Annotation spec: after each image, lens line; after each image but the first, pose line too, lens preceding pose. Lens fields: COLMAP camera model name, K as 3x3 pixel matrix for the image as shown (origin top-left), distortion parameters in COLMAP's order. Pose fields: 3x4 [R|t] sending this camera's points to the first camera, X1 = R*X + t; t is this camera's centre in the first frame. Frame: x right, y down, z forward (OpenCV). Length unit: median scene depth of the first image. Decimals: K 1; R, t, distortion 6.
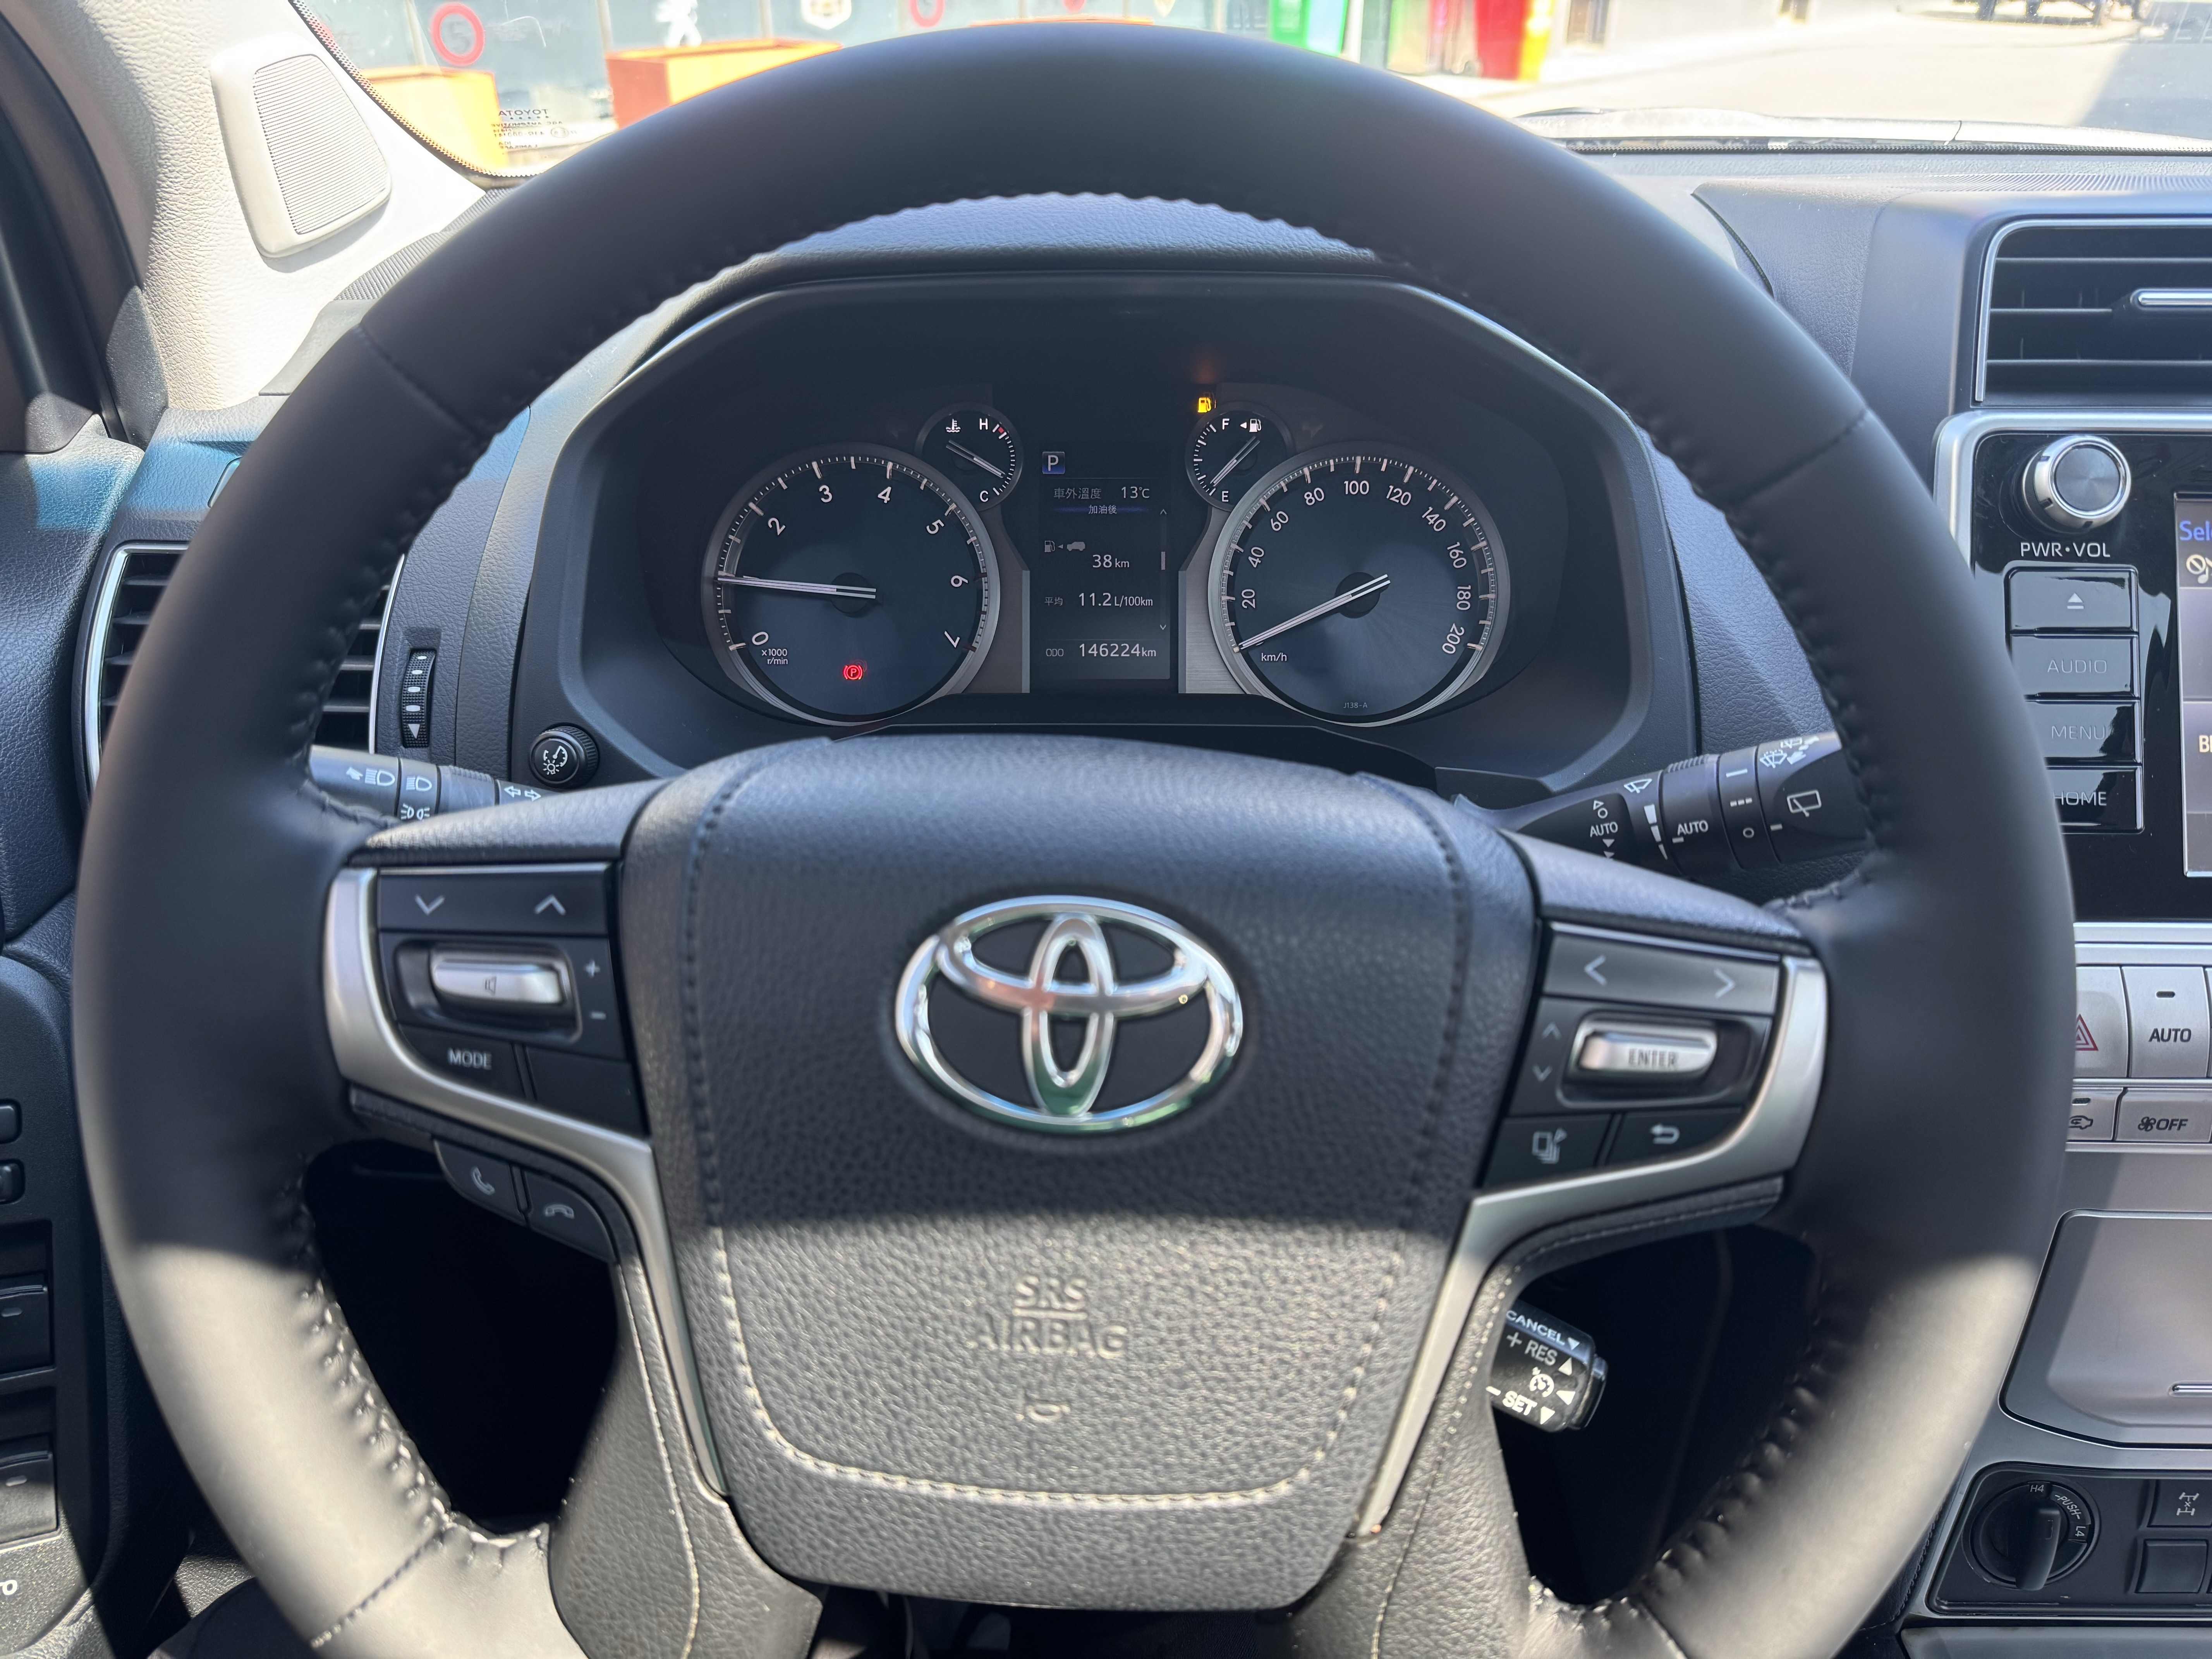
lens RADIAL K [[1557.8, 0, 1098.3], [0, 1557.8, 832.0], [0, 0, 1]] dist [-0.006786, -0.002628]
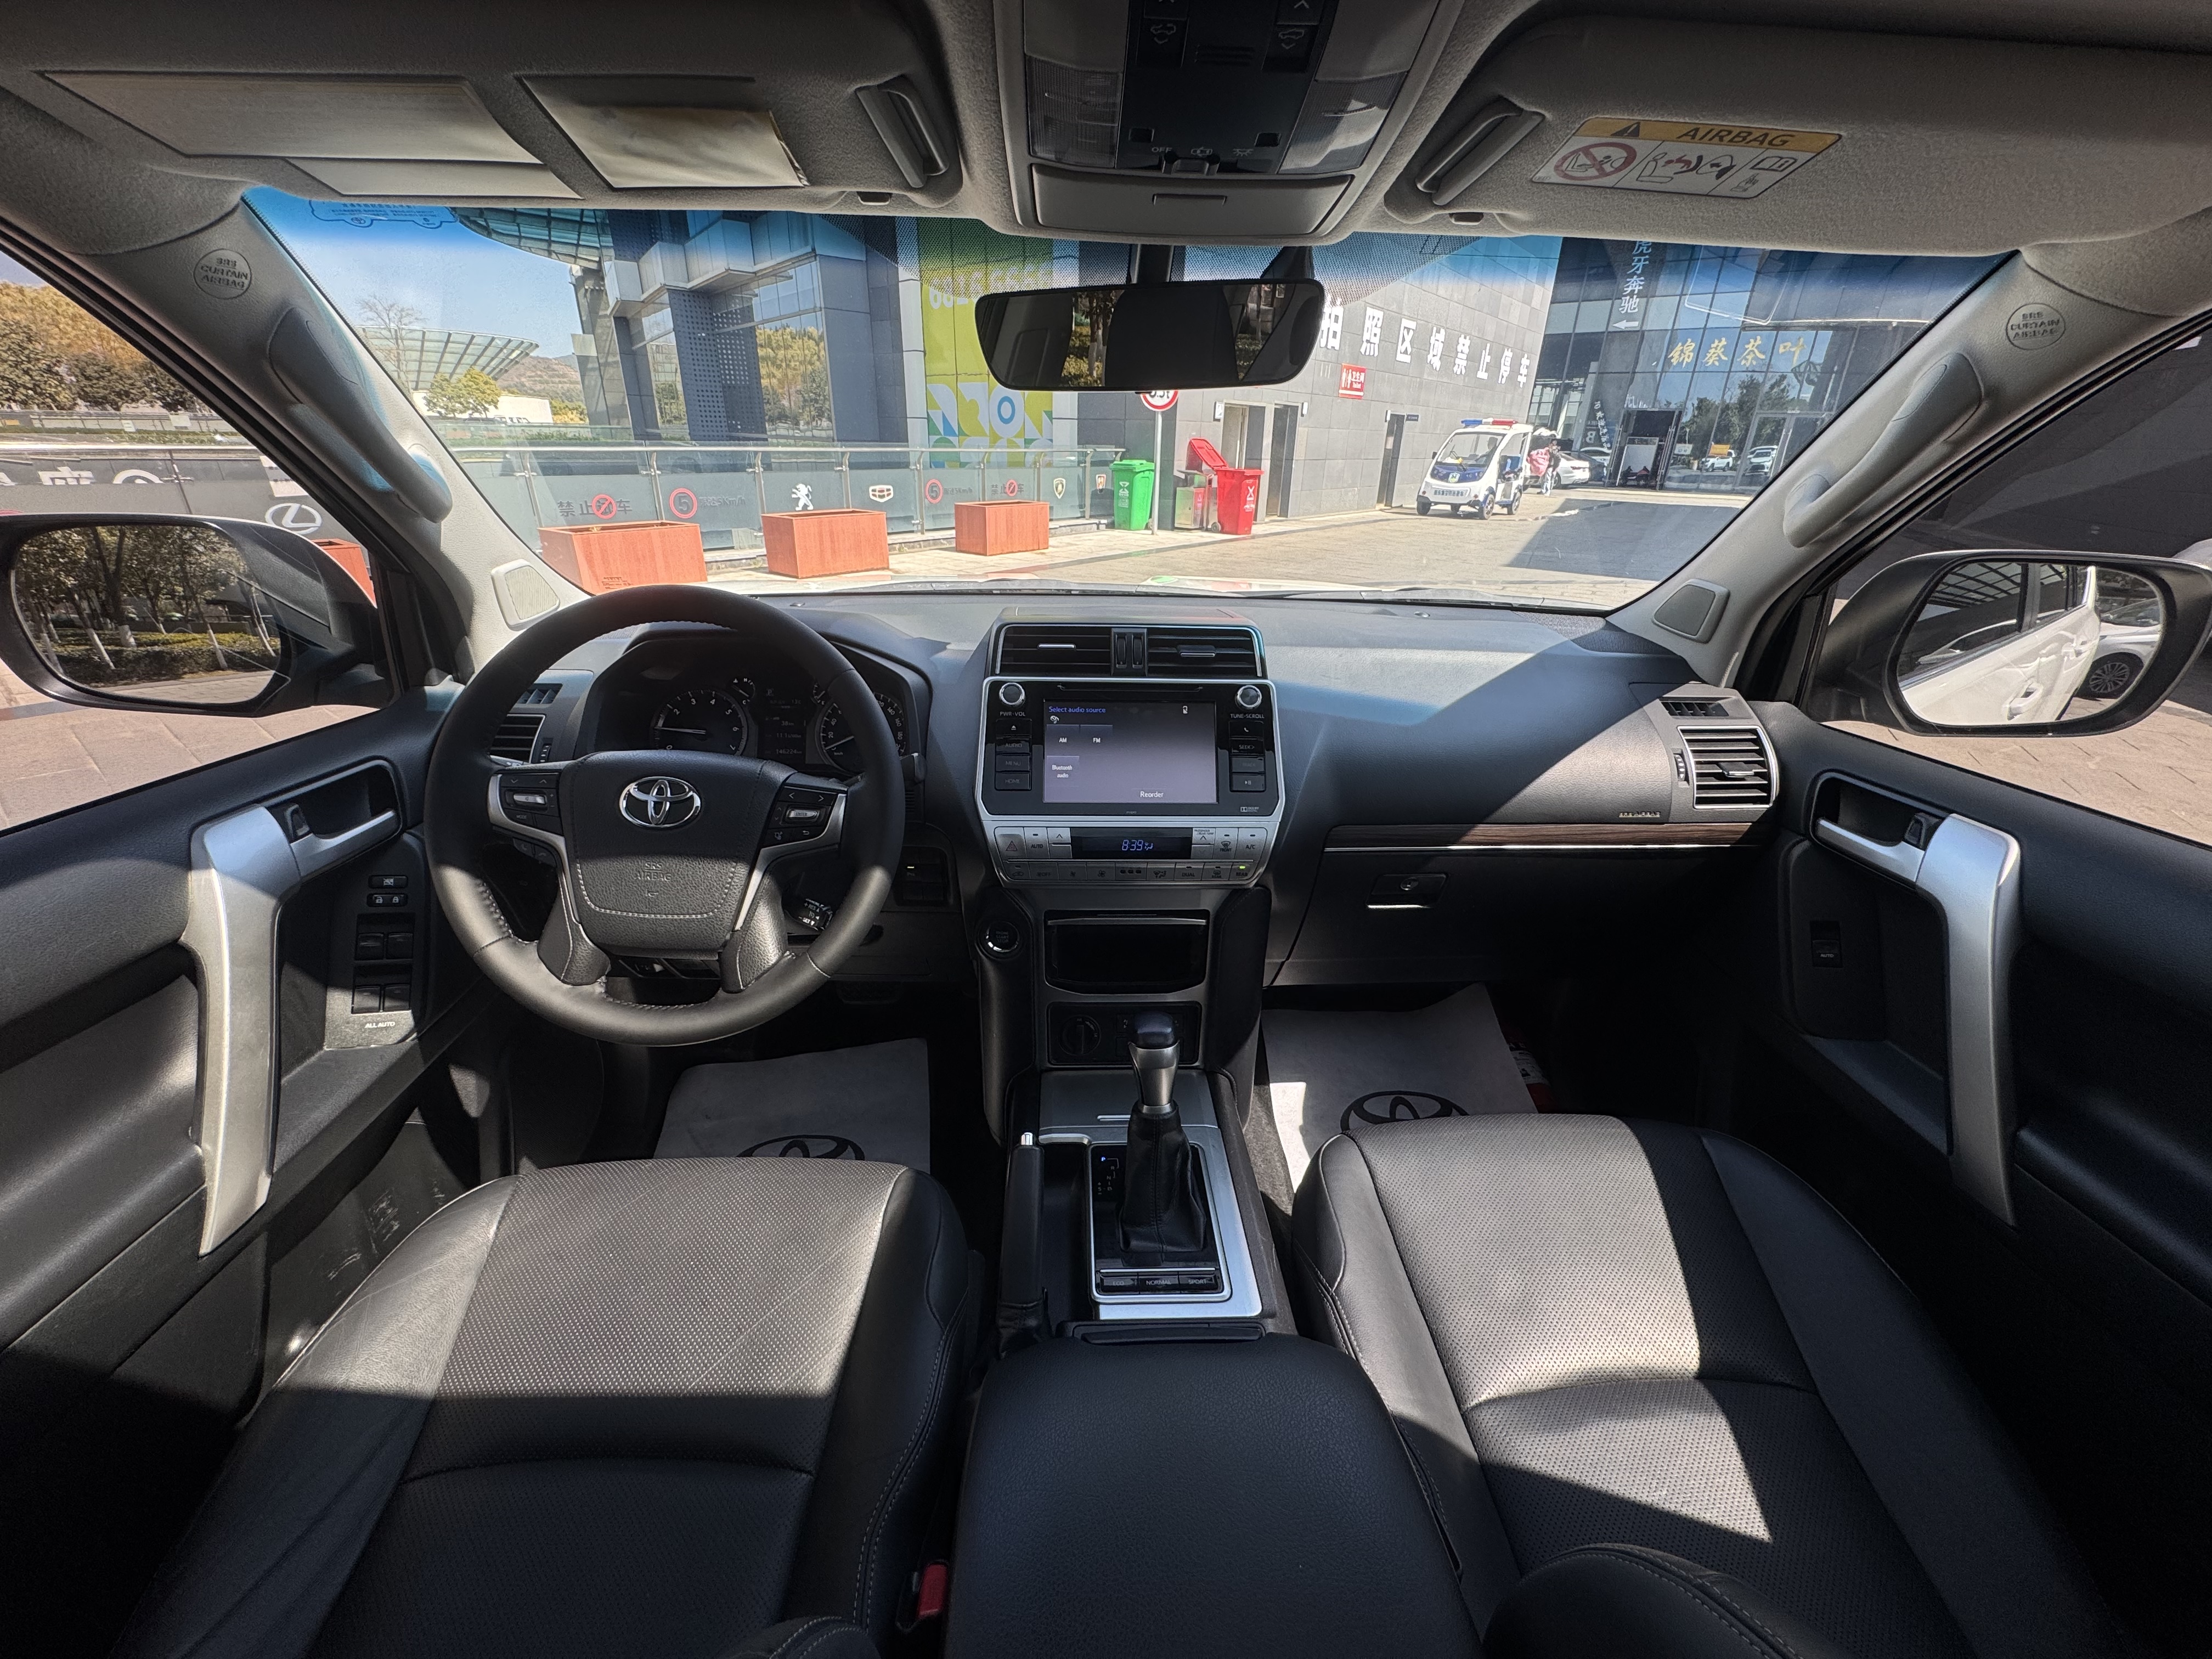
lens RADIAL K [[881.8, 0, 1109.2], [0, 881.8, 828.4], [0, 0, 1]] dist [0.001330, 0.000113]
pose [[0.998184, -0.001556, 0.060225, 1.031107], [0.008107, 0.994043, -0.108688, 0.439424], [-0.059698, 0.108979, 0.992250, -1.454918]]
